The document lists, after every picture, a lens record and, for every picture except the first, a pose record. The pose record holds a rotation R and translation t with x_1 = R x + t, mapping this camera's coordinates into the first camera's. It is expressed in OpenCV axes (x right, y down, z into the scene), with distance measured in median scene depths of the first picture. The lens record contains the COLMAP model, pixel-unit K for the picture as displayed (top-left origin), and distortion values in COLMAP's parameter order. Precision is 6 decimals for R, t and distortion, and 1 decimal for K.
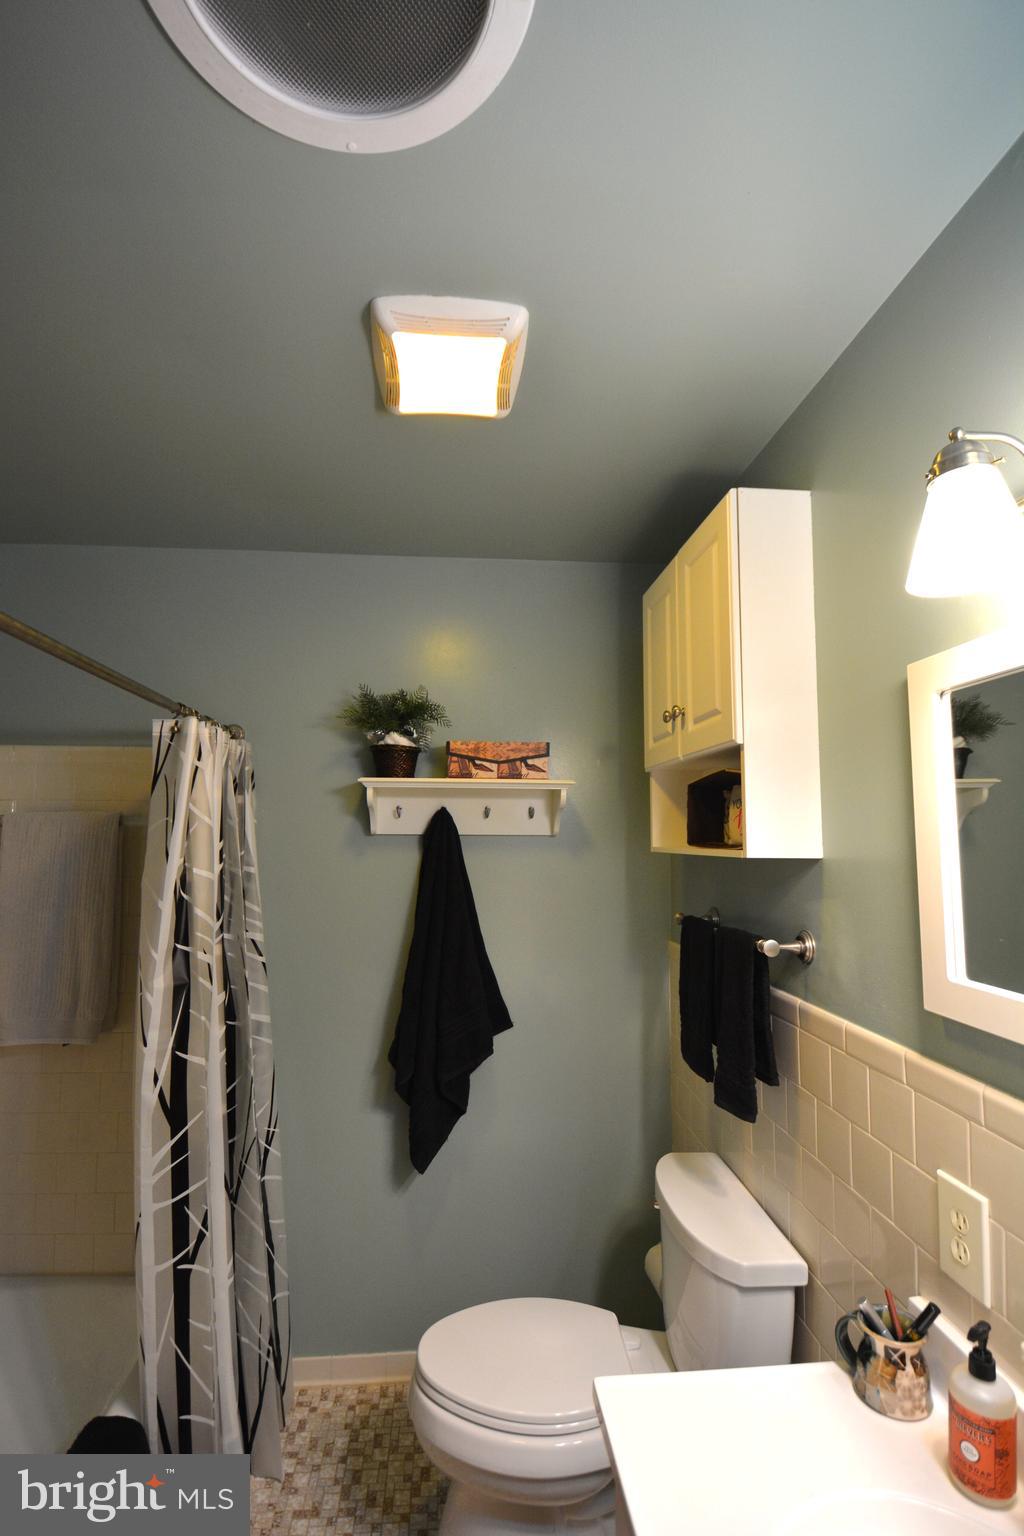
lens RADIAL K [[689.9, 0, 496.9], [0, 689.9, 780.5], [0, 0, 1]] dist [0.014249, -0.025636]
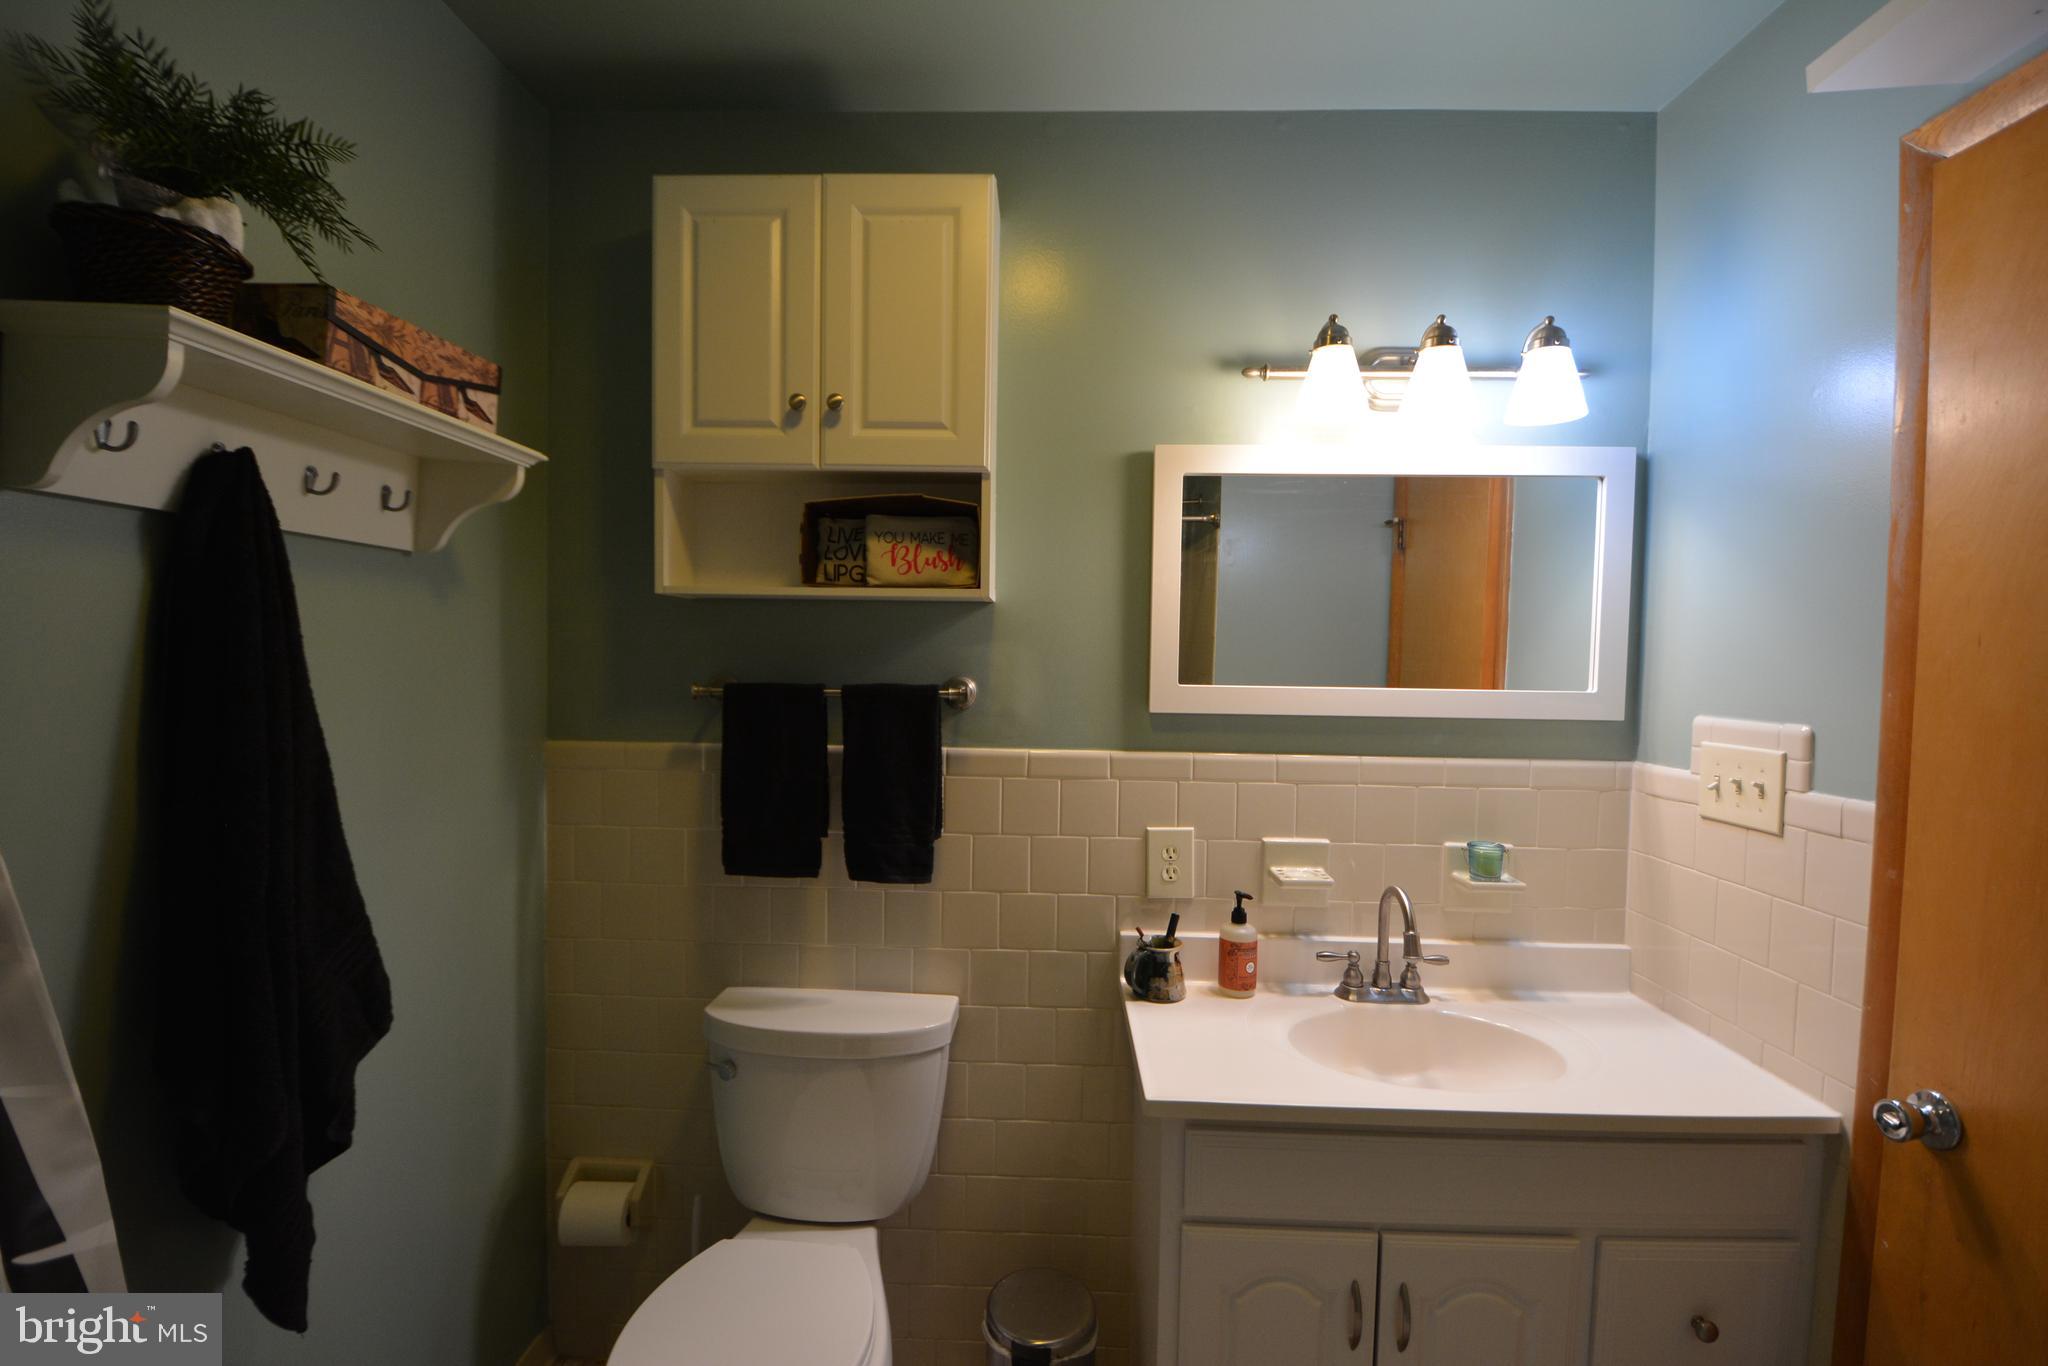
lens RADIAL K [[917.8, 0, 1021.5], [0, 917.8, 692.8], [0, 0, 1]] dist [0.014623, -0.025189]
pose [[0.101980, -0.042773, 0.993866, -0.710906], [-0.096128, 0.993976, 0.052641, 0.139206], [-0.990131, -0.100907, 0.097254, 0.664371]]
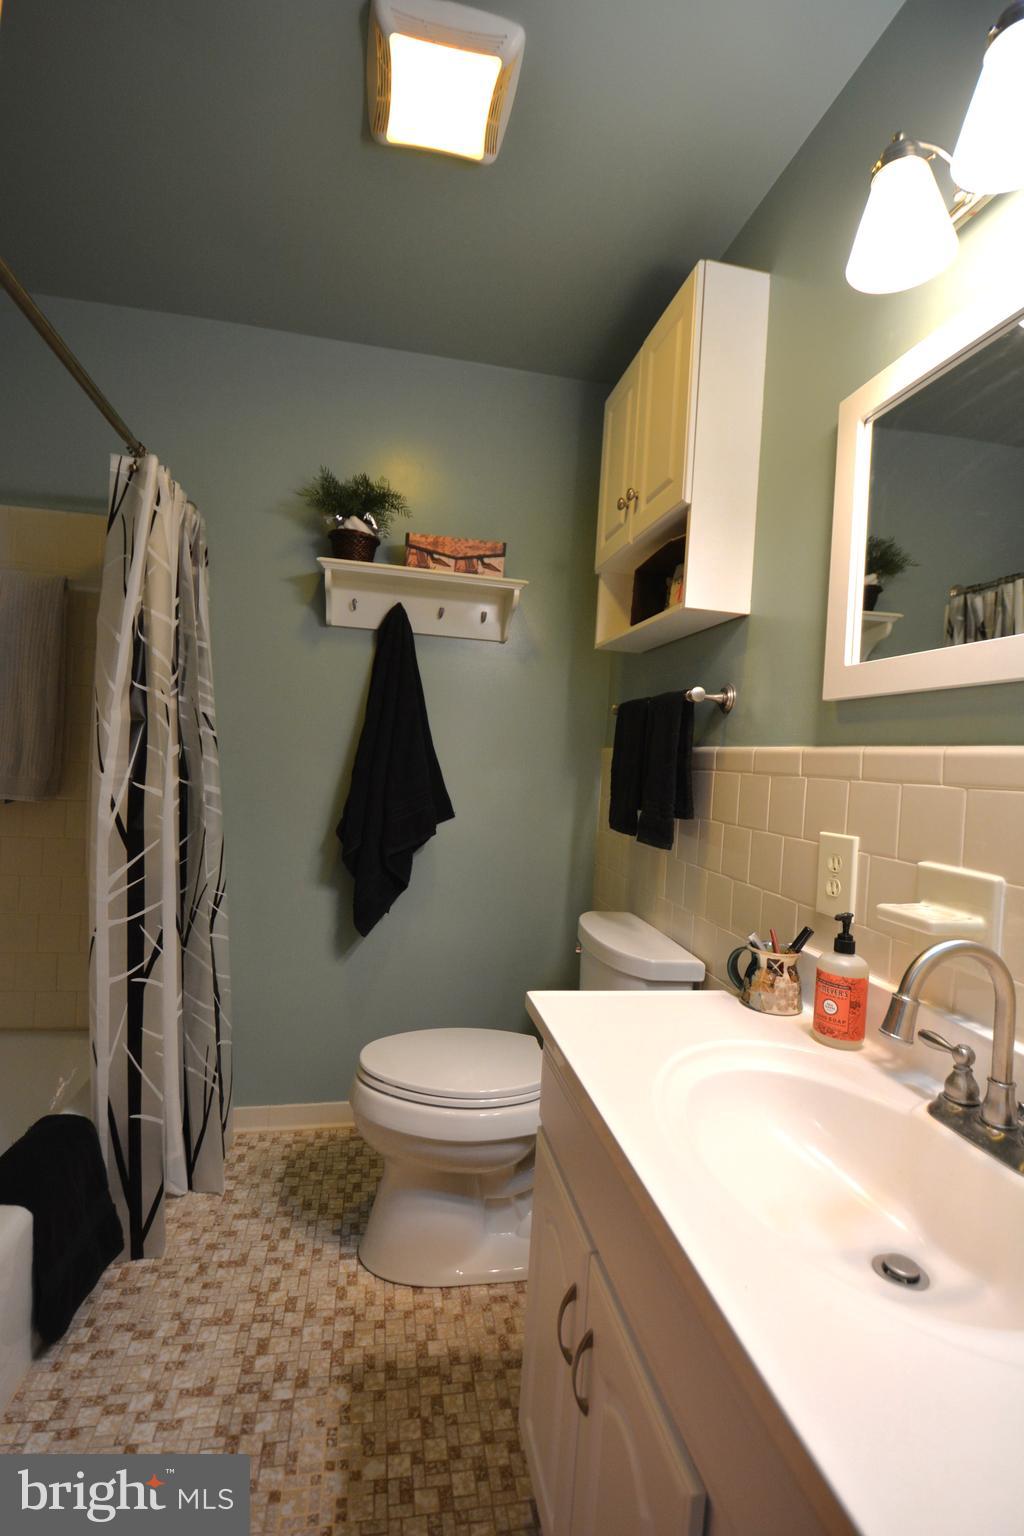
lens RADIAL K [[688.3, 0, 509.9], [0, 688.3, 766.1], [0, 0, 1]] dist [0.014623, -0.025189]
pose [[0.991701, 0.052943, 0.117157, -0.027637], [-0.064077, 0.993564, 0.093403, 0.227075], [-0.111458, -0.100135, 0.988711, -0.073760]]
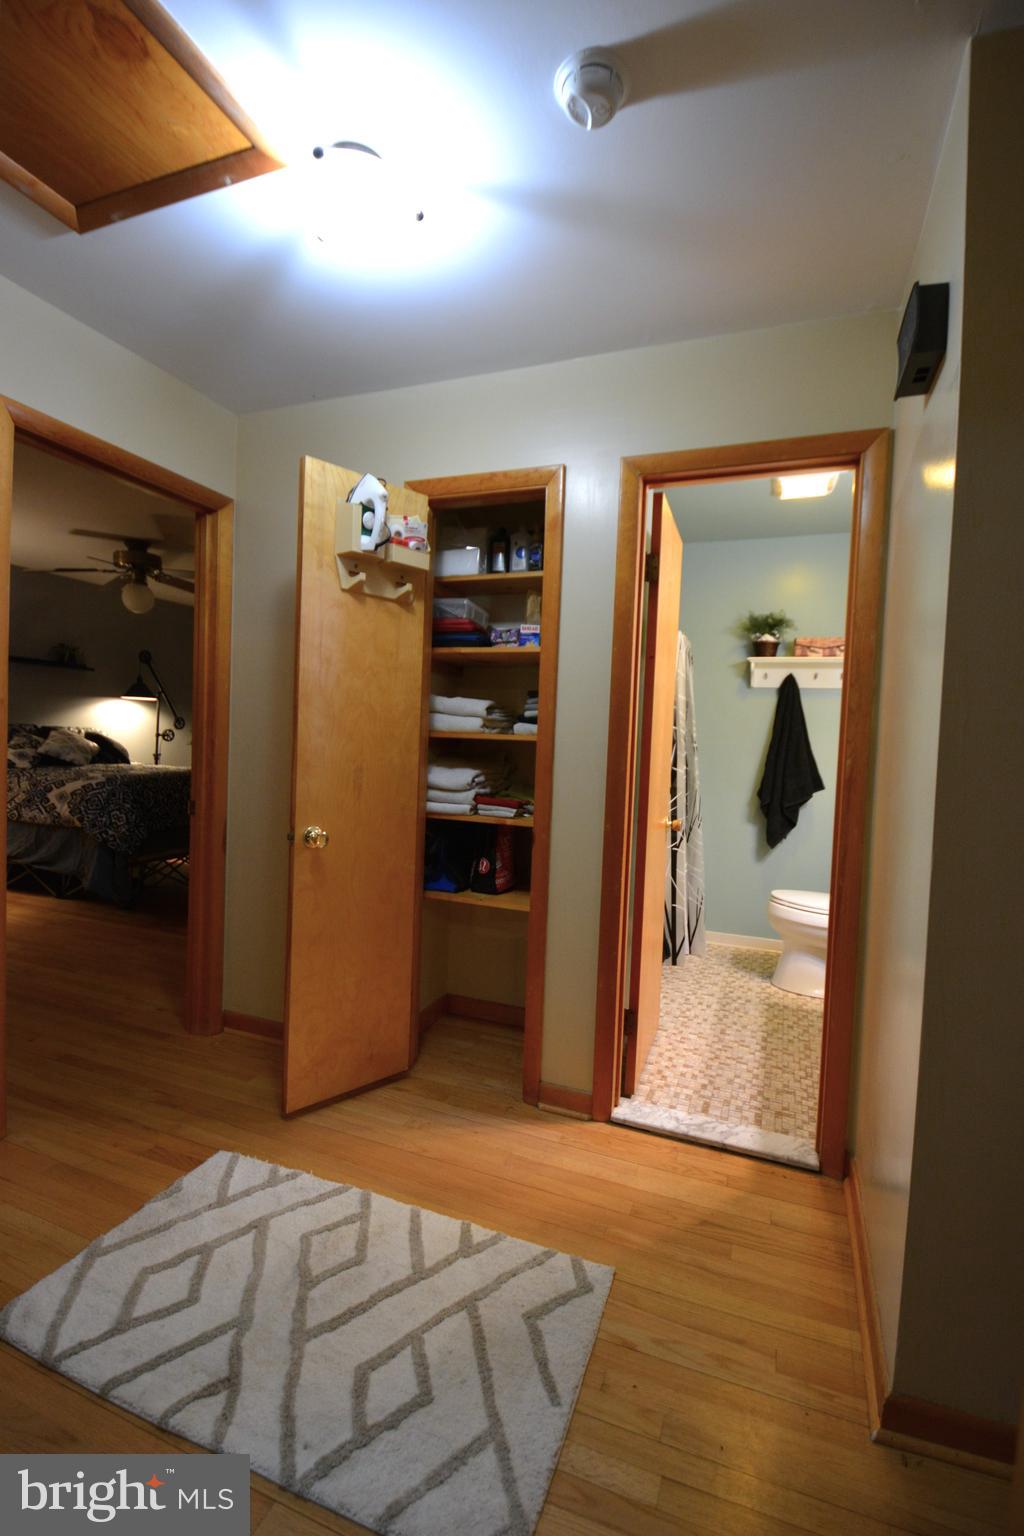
lens RADIAL K [[688.3, 0, 509.9], [0, 688.3, 766.1], [0, 0, 1]] dist [0.014623, -0.025189]
pose [[0.900803, 0.049046, -0.431449, 0.076206], [-0.000720, 0.993768, 0.111466, 0.107424], [0.434227, -0.100098, 0.895224, -1.419576]]
